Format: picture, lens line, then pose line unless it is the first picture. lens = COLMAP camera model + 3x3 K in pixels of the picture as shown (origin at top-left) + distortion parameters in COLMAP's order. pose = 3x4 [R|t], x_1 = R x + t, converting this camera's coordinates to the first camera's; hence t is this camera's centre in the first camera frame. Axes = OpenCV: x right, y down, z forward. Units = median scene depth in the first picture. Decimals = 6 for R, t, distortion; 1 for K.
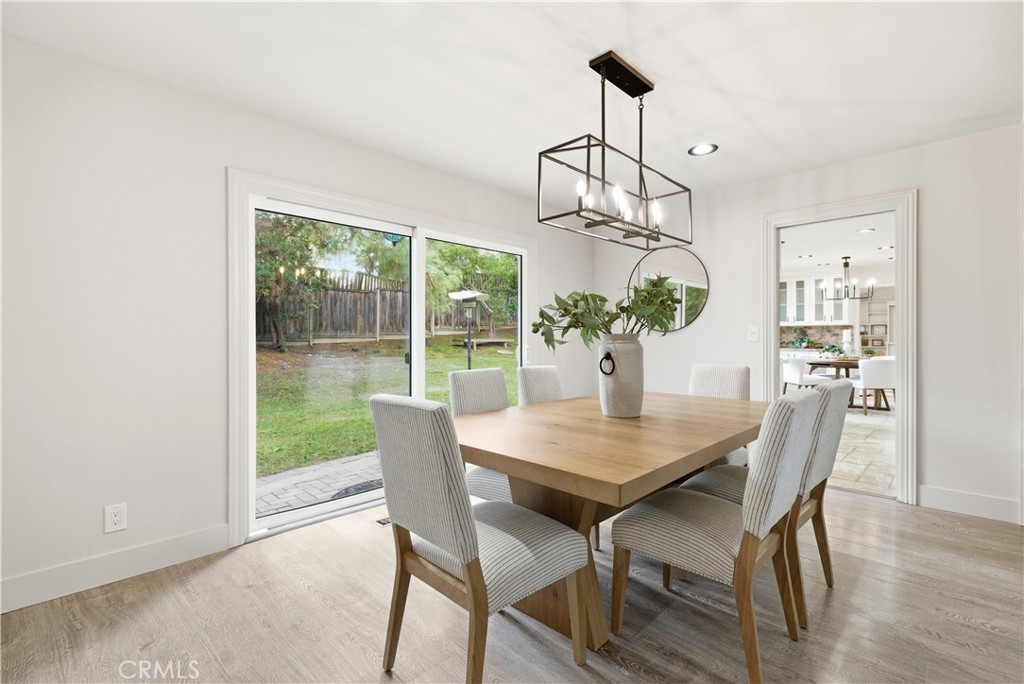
lens RADIAL K [[461.6, 0, 514.0], [0, 461.6, 338.3], [0, 0, 1]] dist [0.002604, 0.000397]
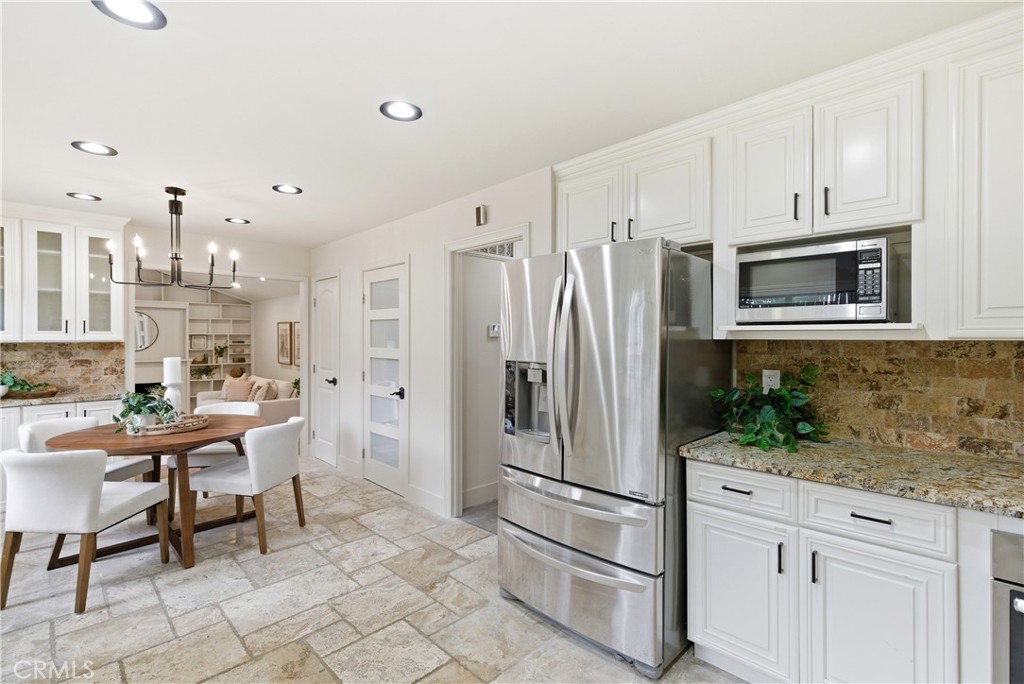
lens RADIAL K [[461.6, 0, 512.5], [0, 461.6, 341.2], [0, 0, 1]] dist [0.002604, 0.000397]
pose [[-0.008271, -0.007413, 0.999938, 0.241336], [0.007083, 0.999947, 0.007471, -0.029694], [-0.999941, 0.007145, -0.008218, 0.592961]]
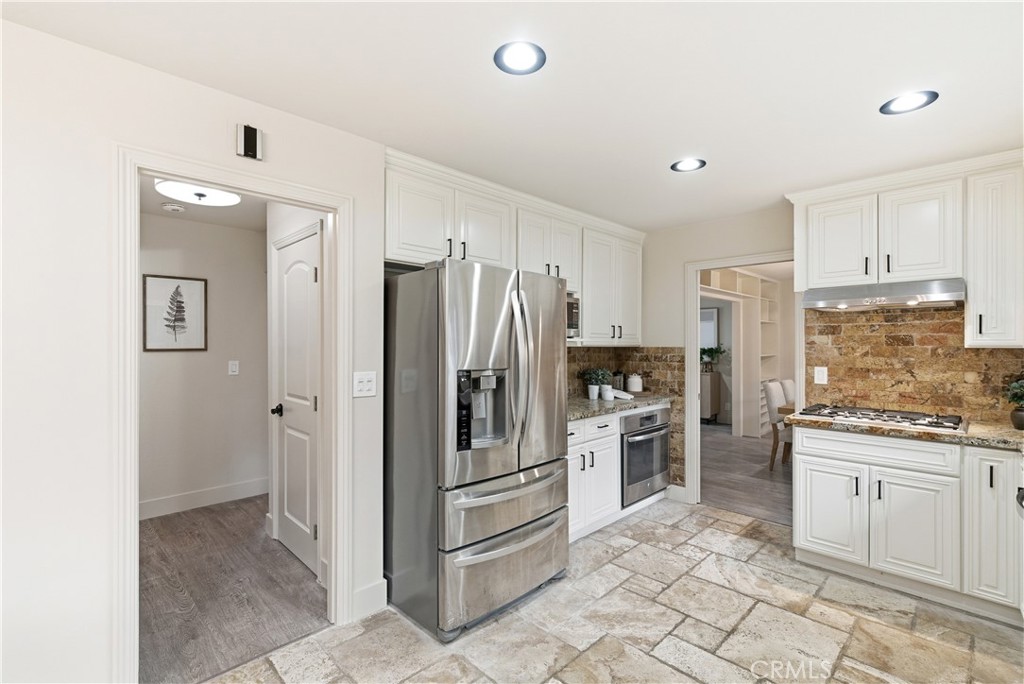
lens RADIAL K [[461.6, 0, 511.5], [0, 461.6, 342.5], [0, 0, 1]] dist [0.002604, 0.000397]
pose [[-0.999977, -0.006716, 0.000606, 0.513914], [-0.006713, 0.999966, 0.004851, -0.032760], [-0.000639, 0.004847, -0.999988, 0.866822]]
